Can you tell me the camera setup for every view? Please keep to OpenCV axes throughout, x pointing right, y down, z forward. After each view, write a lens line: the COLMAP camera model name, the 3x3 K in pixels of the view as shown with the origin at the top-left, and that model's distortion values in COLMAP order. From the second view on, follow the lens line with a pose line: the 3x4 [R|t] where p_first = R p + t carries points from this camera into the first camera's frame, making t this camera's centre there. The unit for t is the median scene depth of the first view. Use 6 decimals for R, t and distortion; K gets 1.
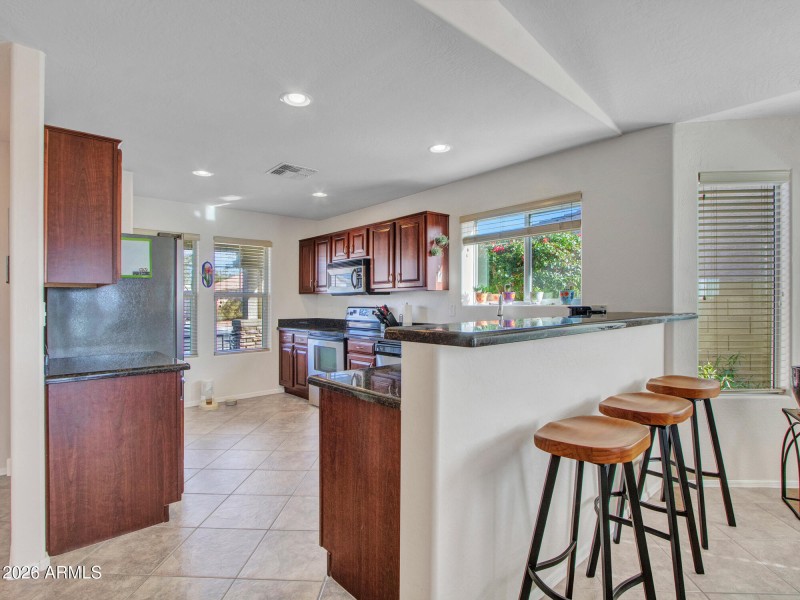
lens RADIAL K [[422.1, 0, 400.0], [0, 422.1, 300.0], [0, 0, 1]] dist [-0.003244, -0.000240]
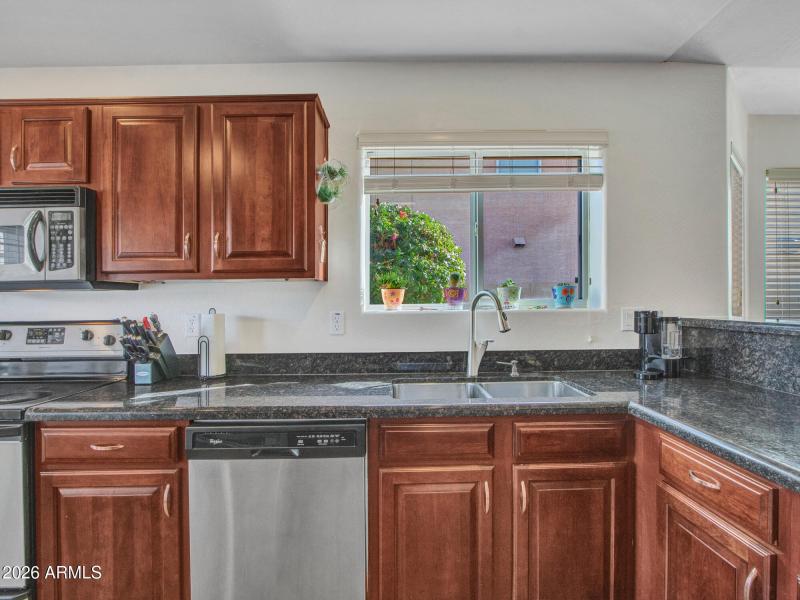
lens RADIAL K [[409.5, 0, 400.0], [0, 409.5, 300.0], [0, 0, 1]] dist [-0.010035, -0.000583]
pose [[0.660517, 0.007106, 0.750777, -0.164983], [0.005540, 0.999882, -0.014337, 0.004687], [-0.750790, 0.013629, 0.660400, 0.561821]]
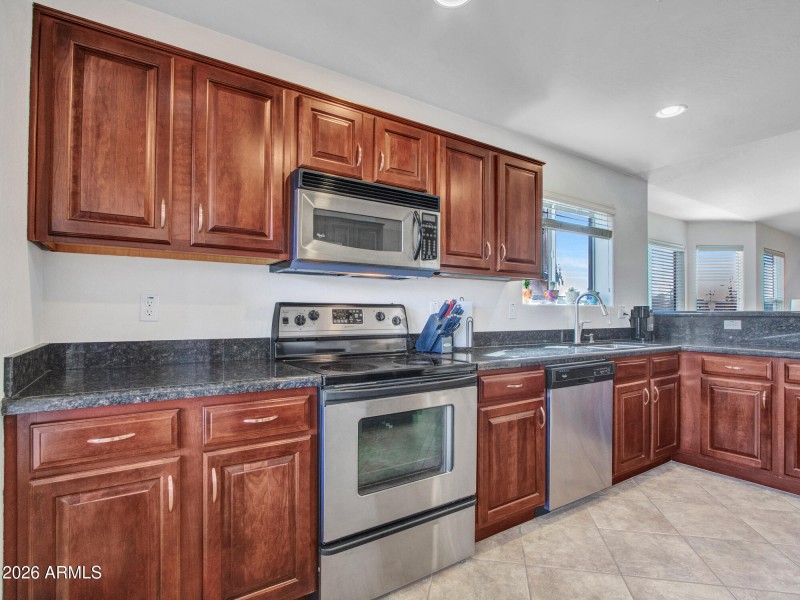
lens RADIAL K [[413.6, 0, 398.0], [0, 413.6, 310.3], [0, 0, 1]] dist [0.000745, -0.013875]
pose [[0.146249, 0.015562, 0.989125, -0.533536], [-0.006726, 0.999869, -0.014737, 0.032061], [-0.989225, -0.004497, 0.146334, 0.970907]]
